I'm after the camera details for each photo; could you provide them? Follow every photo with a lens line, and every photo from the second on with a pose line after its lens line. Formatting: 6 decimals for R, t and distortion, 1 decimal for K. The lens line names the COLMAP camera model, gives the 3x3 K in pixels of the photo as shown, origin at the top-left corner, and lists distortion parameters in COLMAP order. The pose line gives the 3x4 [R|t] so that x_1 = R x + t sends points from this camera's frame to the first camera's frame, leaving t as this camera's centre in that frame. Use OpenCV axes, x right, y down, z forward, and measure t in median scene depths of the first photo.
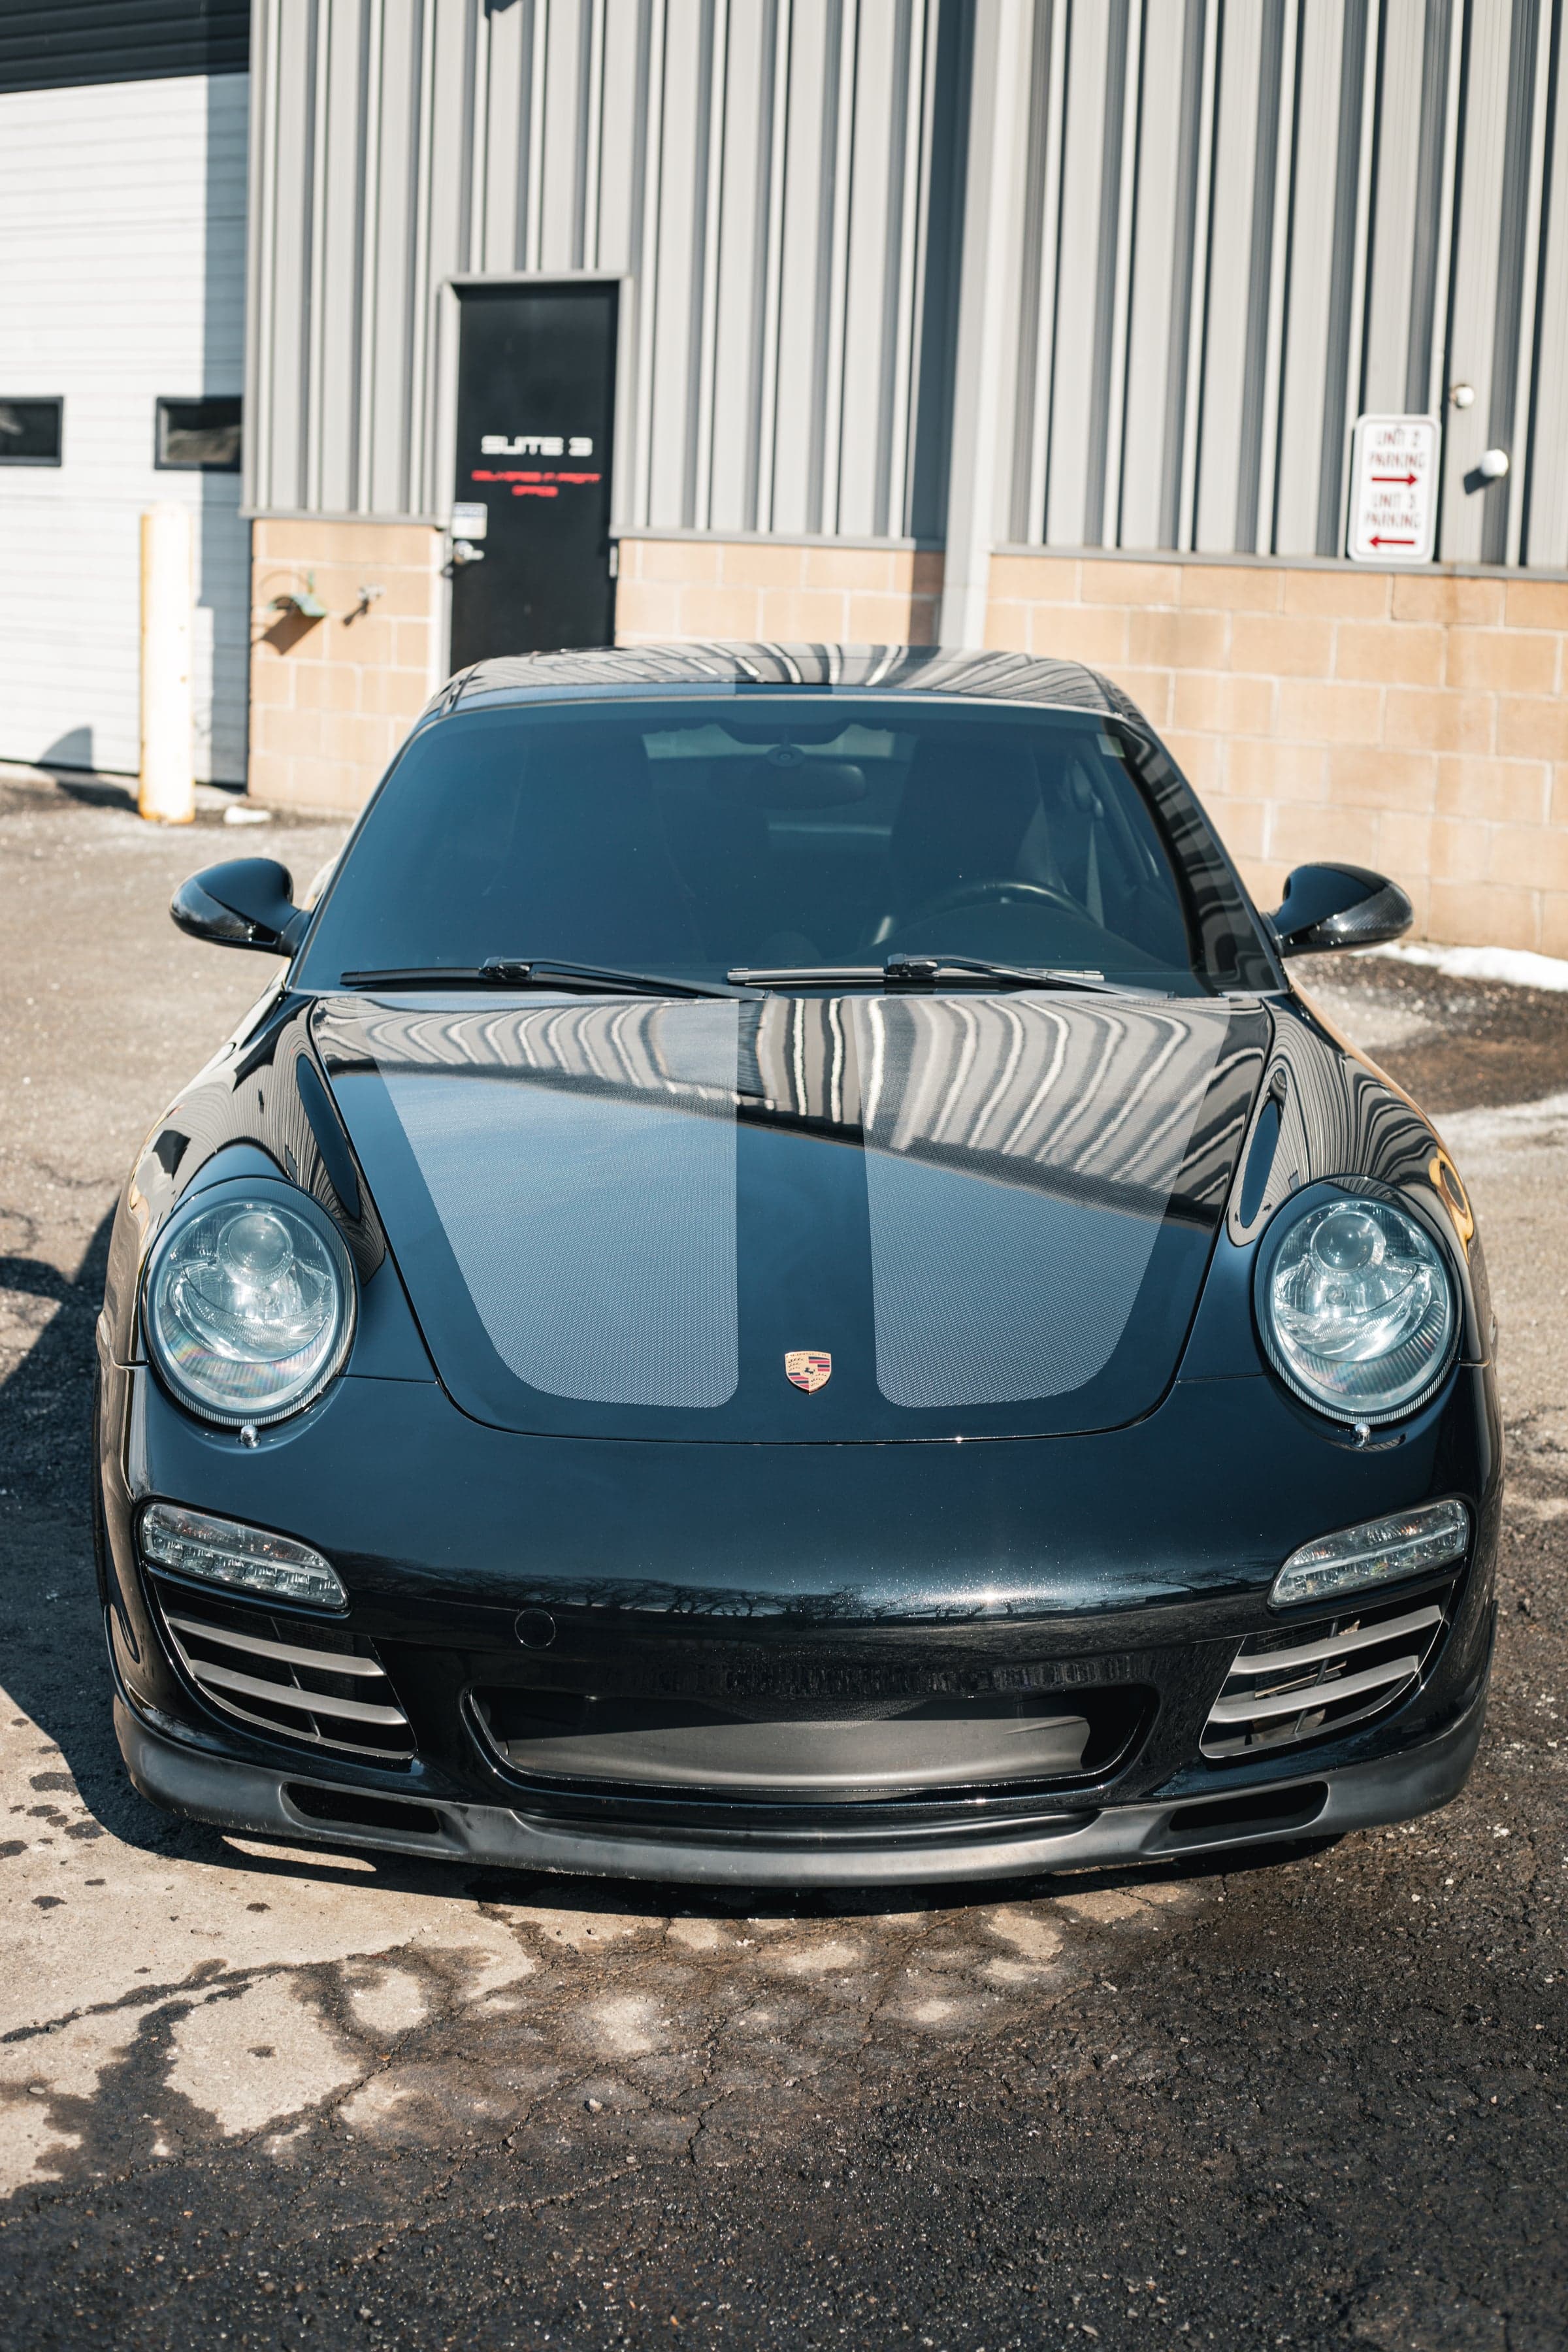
lens RADIAL K [[3568.5, 0, 747.7], [0, 3568.5, 1175.2], [0, 0, 1]] dist [-0.097919, -0.056377]
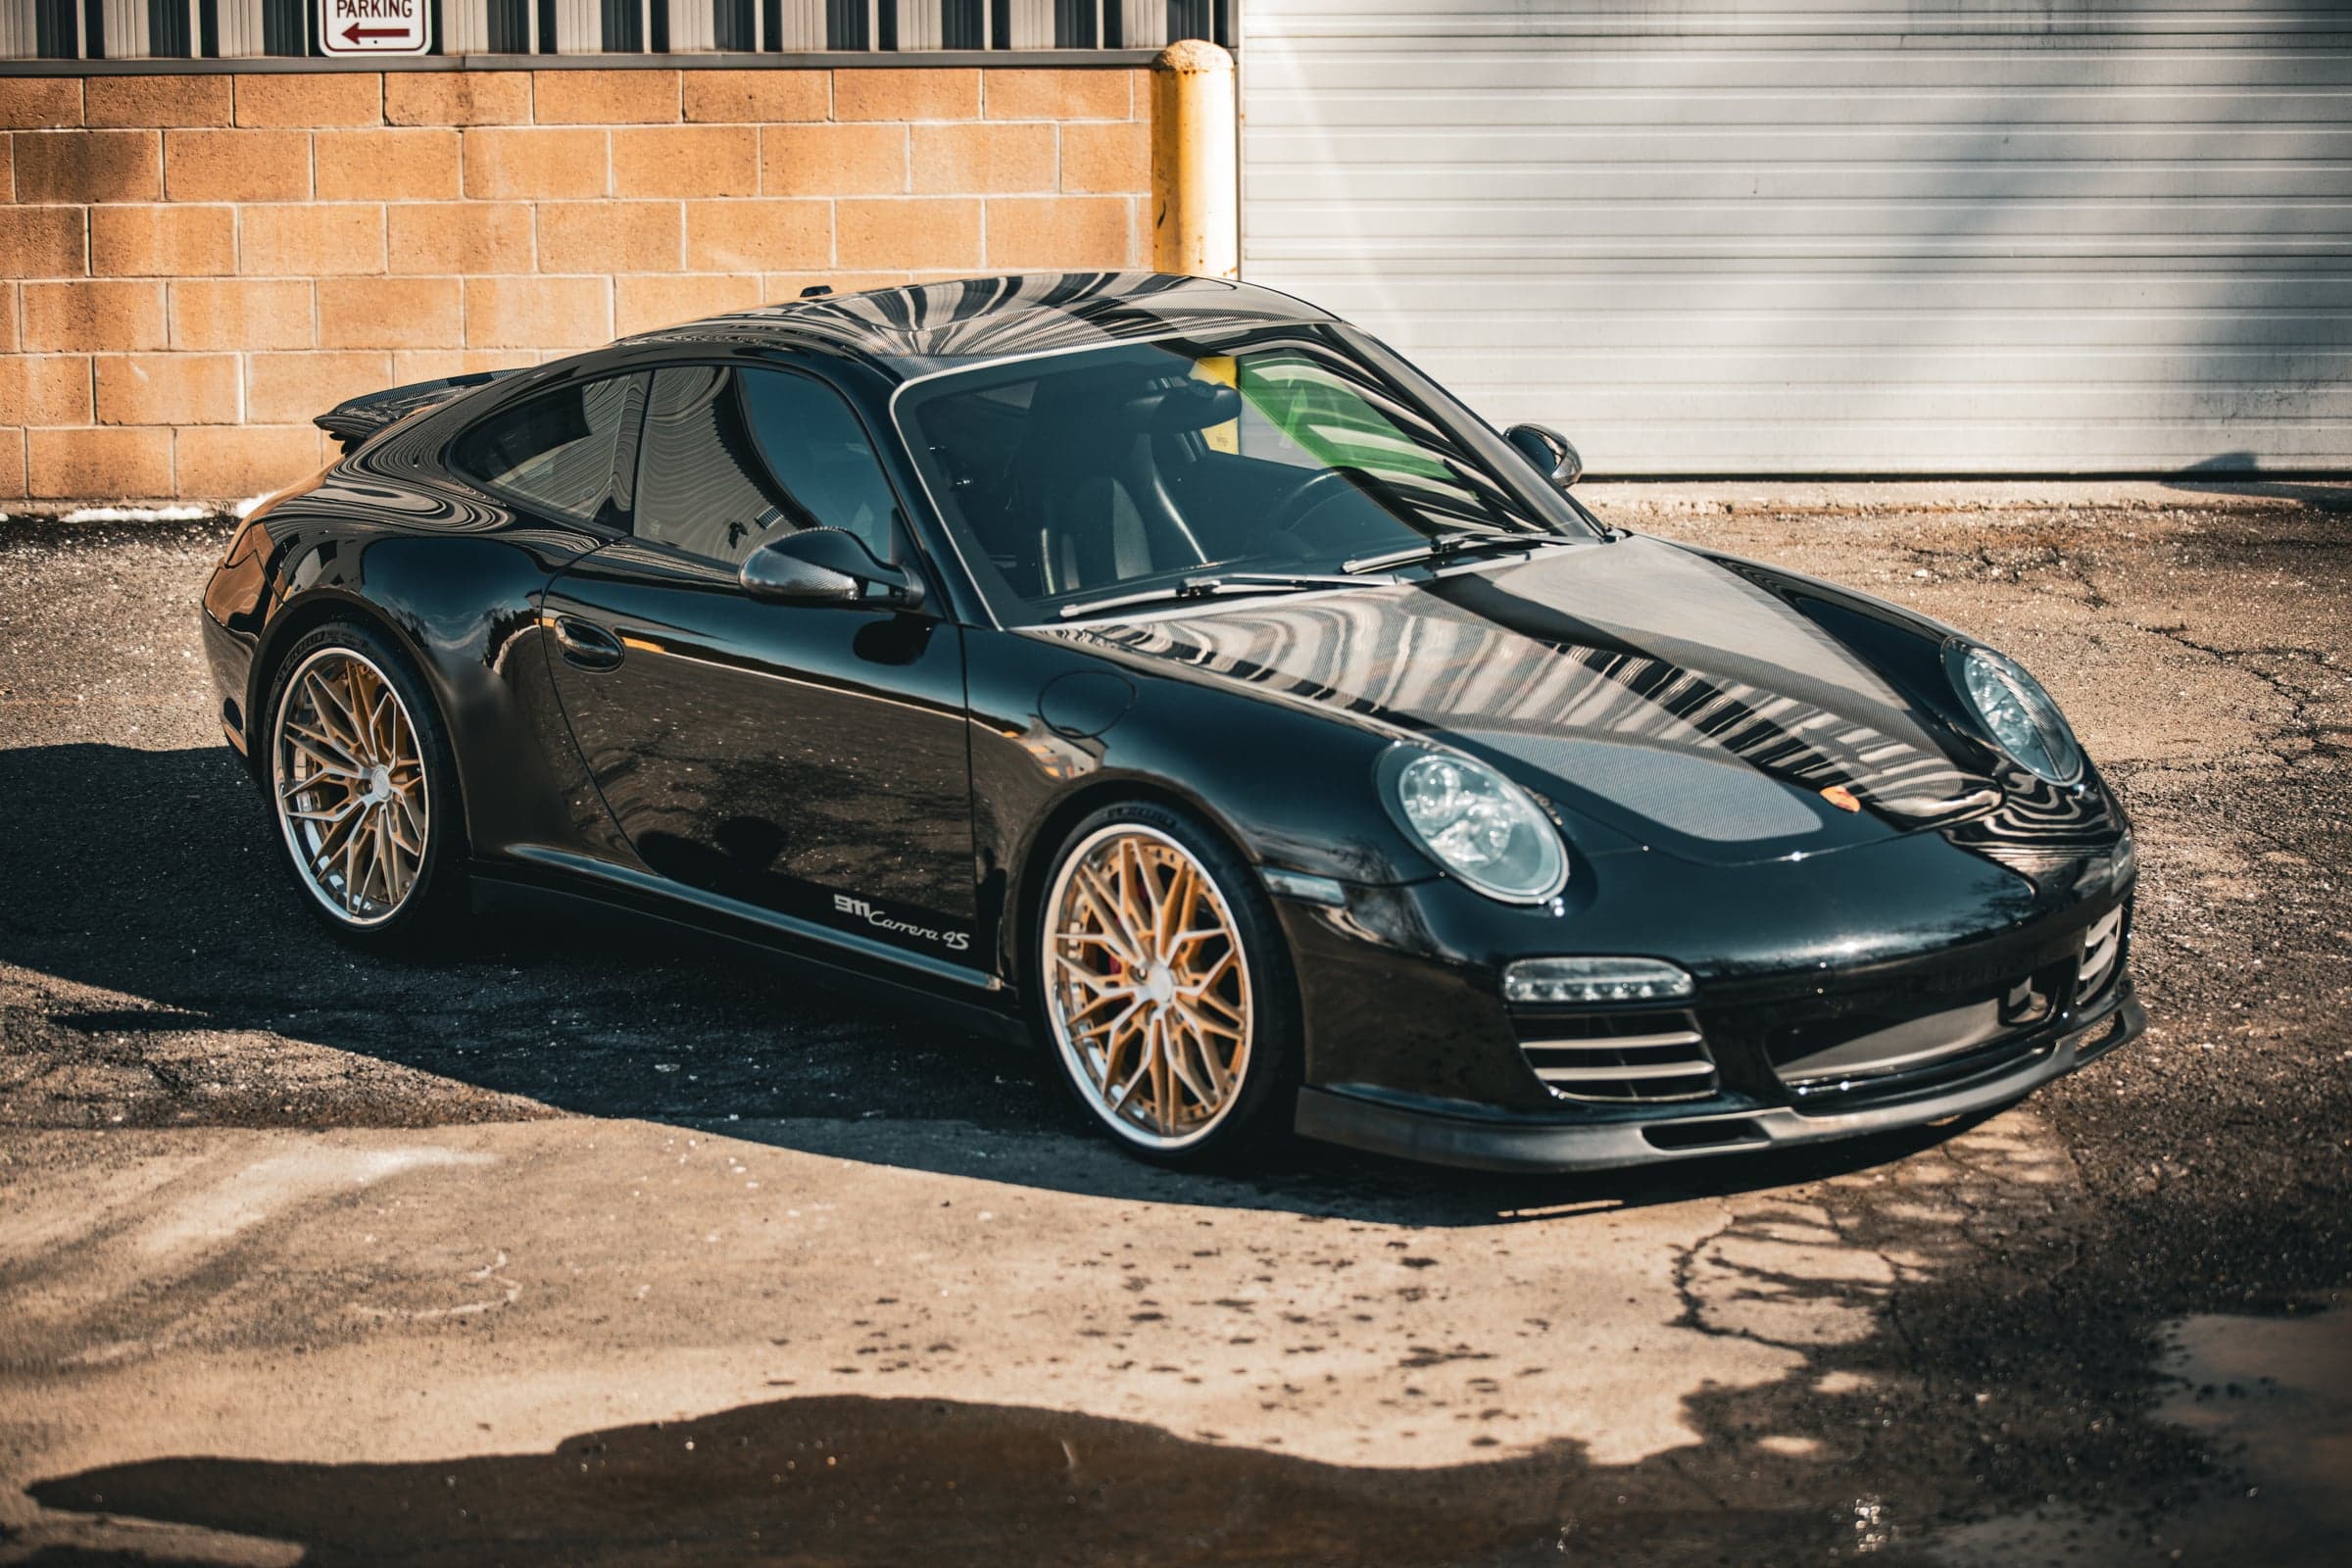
lens RADIAL K [[7330.3, 0, 1206.1], [0, 7330.3, 787.2], [0, 0, 1]] dist [-0.139026, 0.860104]
pose [[0.753259, -0.146529, 0.641195, -0.833134], [0.153394, 0.987123, 0.045379, -0.050920], [-0.639587, 0.064173, 0.766035, -0.462476]]
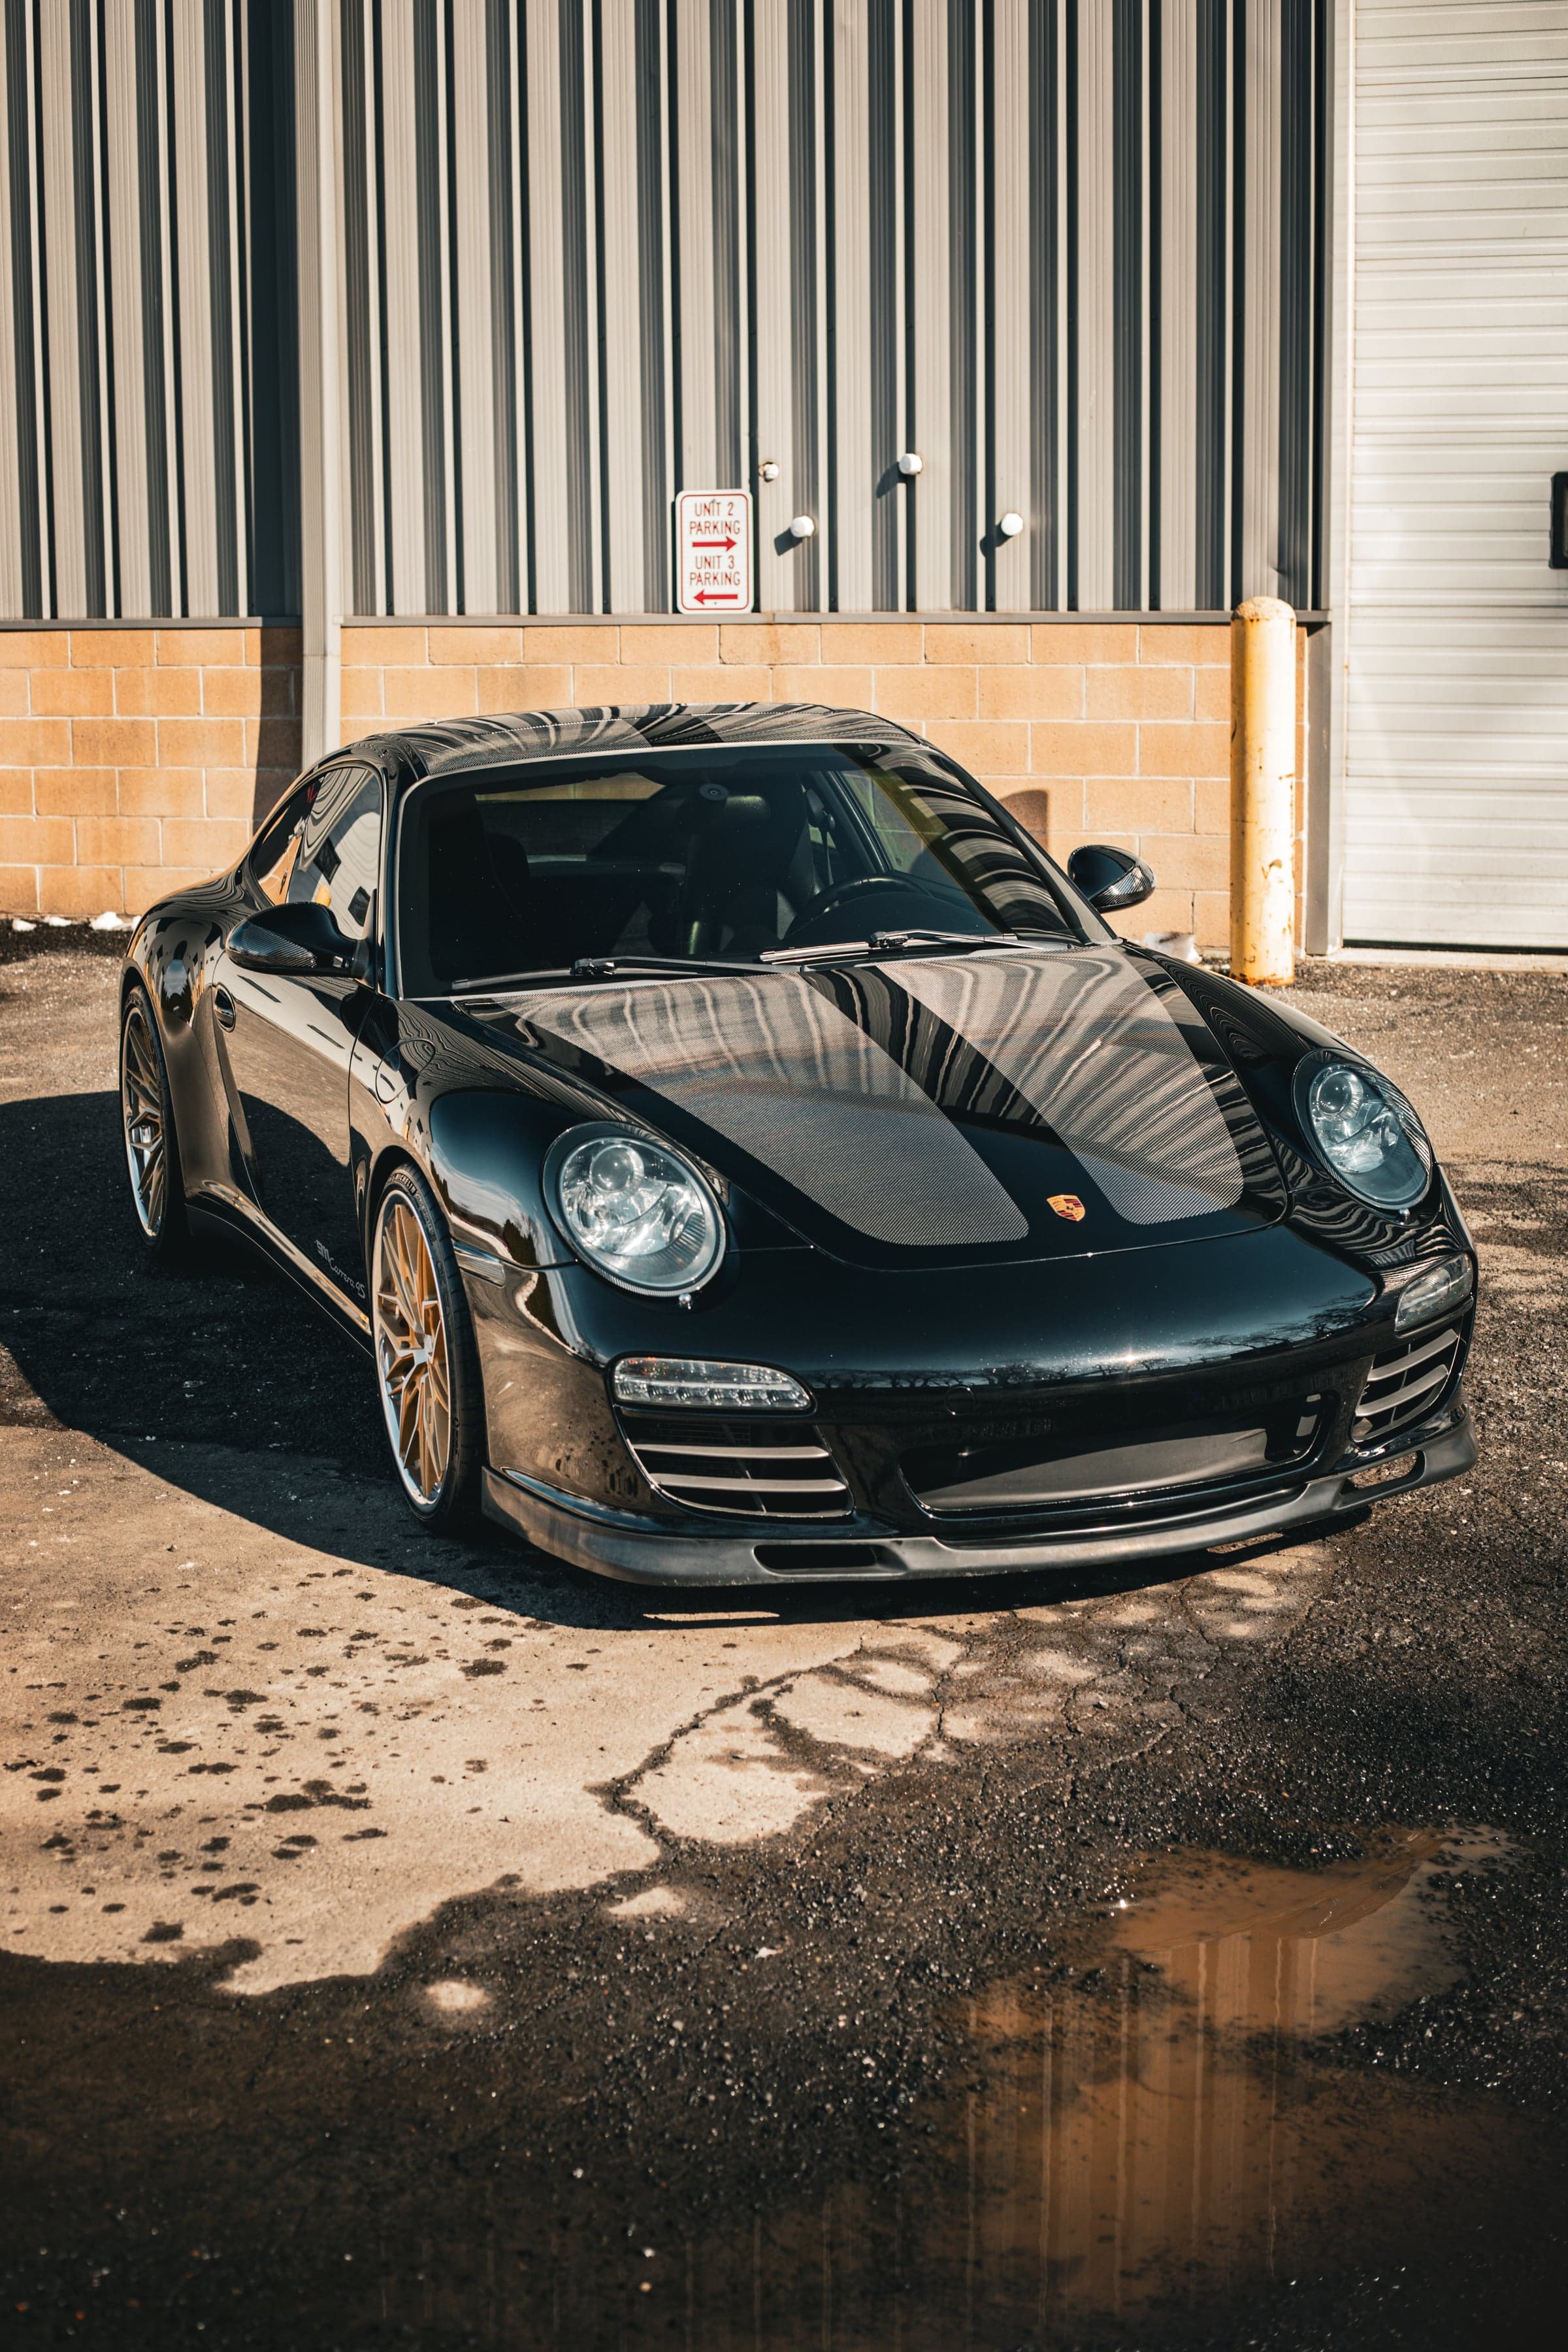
lens RADIAL K [[3568.5, 0, 747.7], [0, 3568.5, 1175.2], [0, 0, 1]] dist [-0.097919, -0.056377]
pose [[0.940534, -0.099912, 0.324674, -0.215370], [0.104310, 0.994537, 0.003876, 0.008621], [-0.323287, 0.030221, 0.945818, -0.116026]]
